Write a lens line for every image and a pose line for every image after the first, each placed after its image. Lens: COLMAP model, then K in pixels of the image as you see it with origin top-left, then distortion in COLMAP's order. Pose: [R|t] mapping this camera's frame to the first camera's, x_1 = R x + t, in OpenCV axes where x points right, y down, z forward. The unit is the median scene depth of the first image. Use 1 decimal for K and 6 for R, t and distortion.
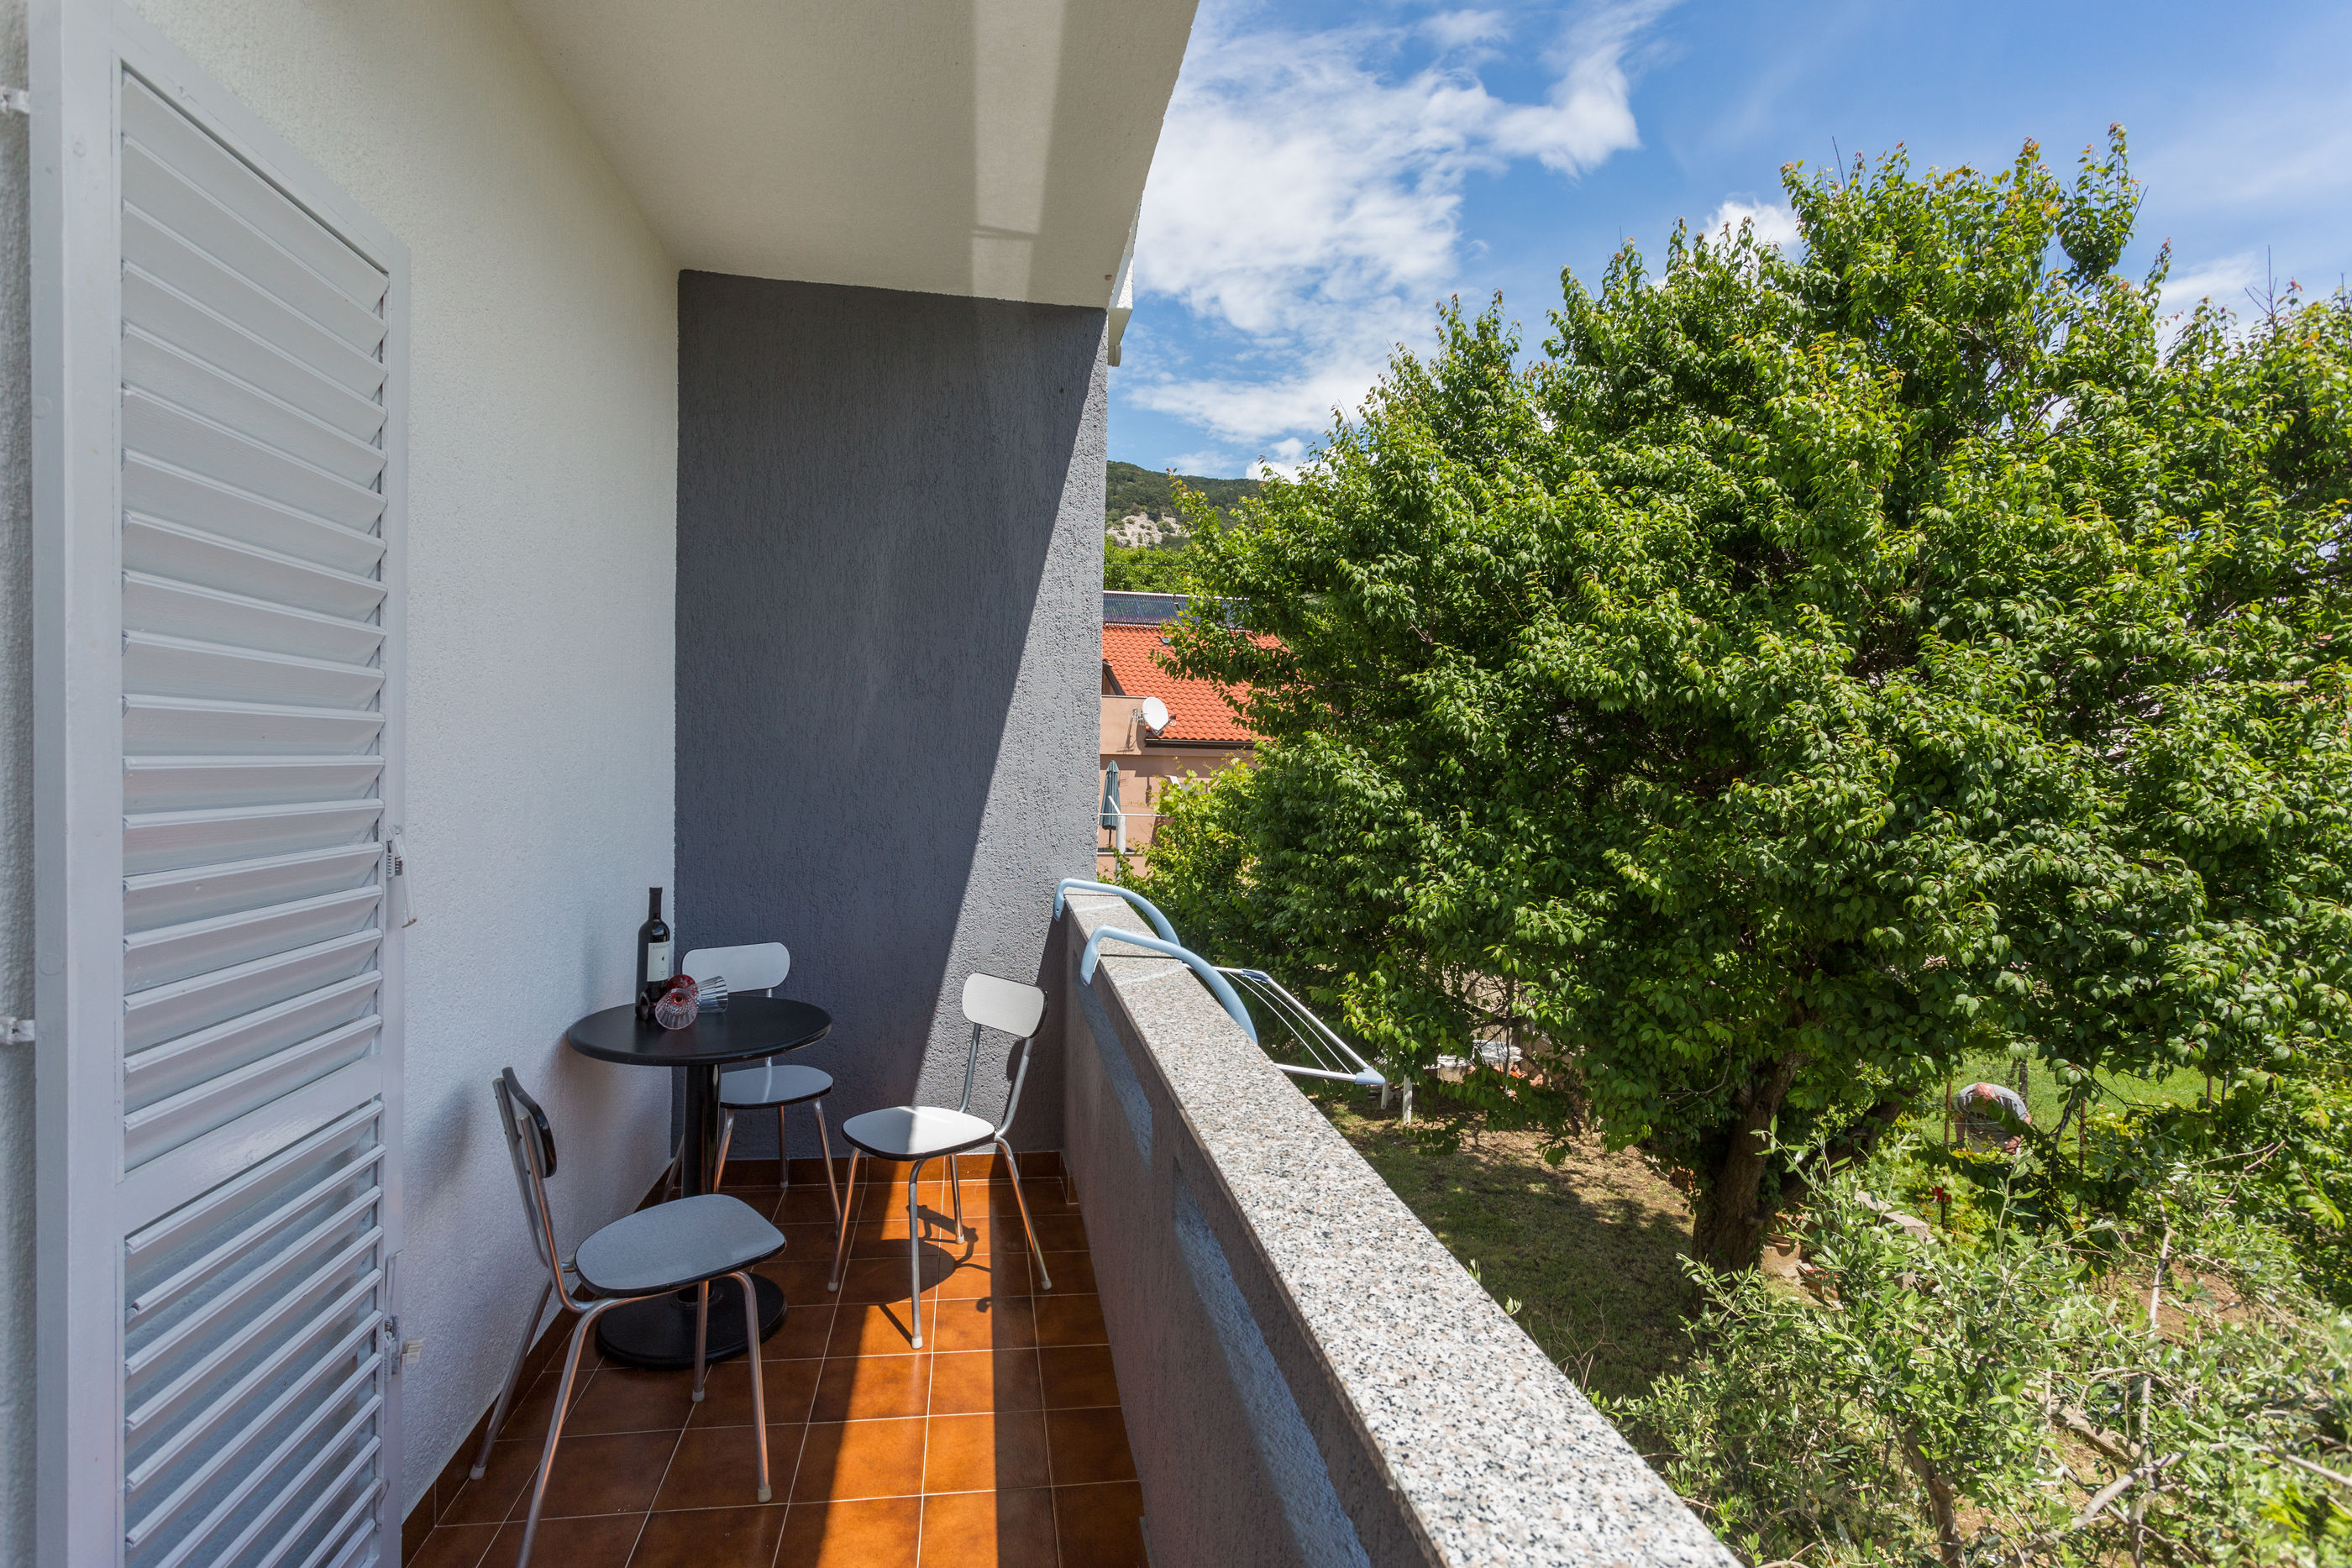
lens RADIAL K [[1104.5, 0, 1156.1], [0, 1104.5, 792.3], [0, 0, 1]] dist [0.004905, 0.000598]
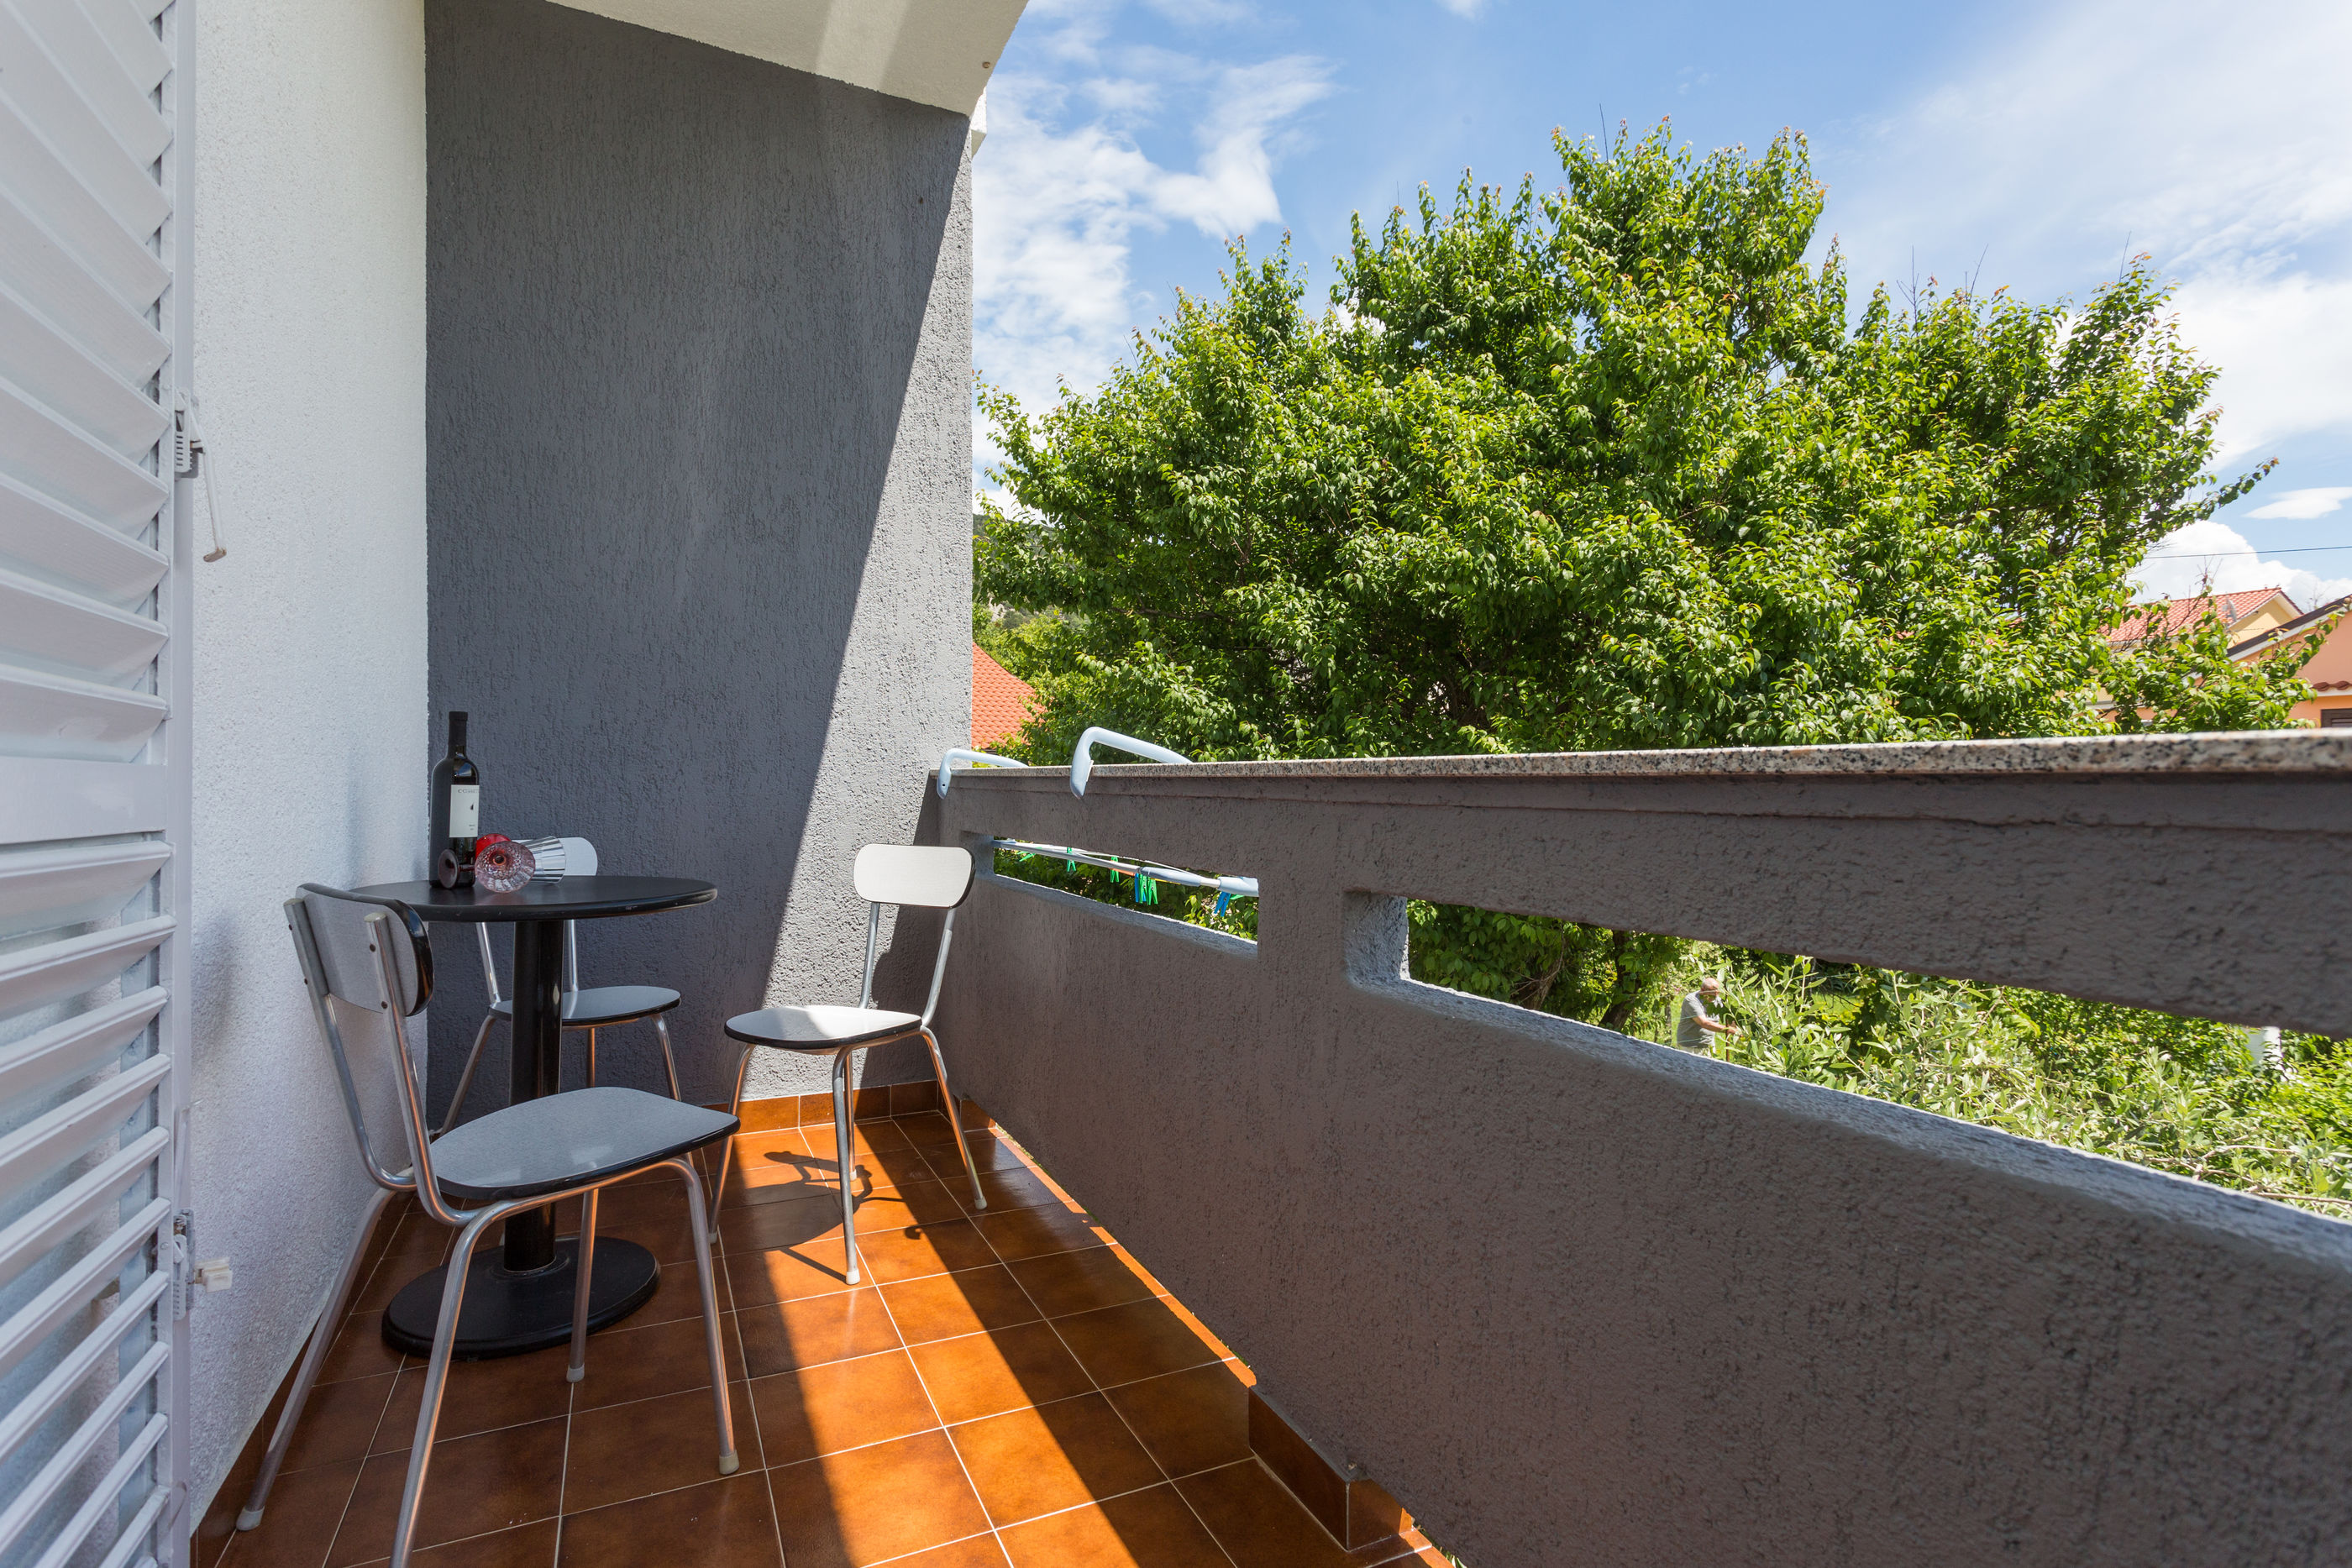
lens RADIAL K [[1104.5, 0, 1174.5], [0, 1104.5, 776.3], [0, 0, 1]] dist [0.004905, 0.000598]
pose [[0.958616, -0.024102, 0.283680, -0.153205], [0.032897, 0.999113, -0.026280, 0.122256], [-0.282795, 0.034524, 0.958559, 0.119641]]
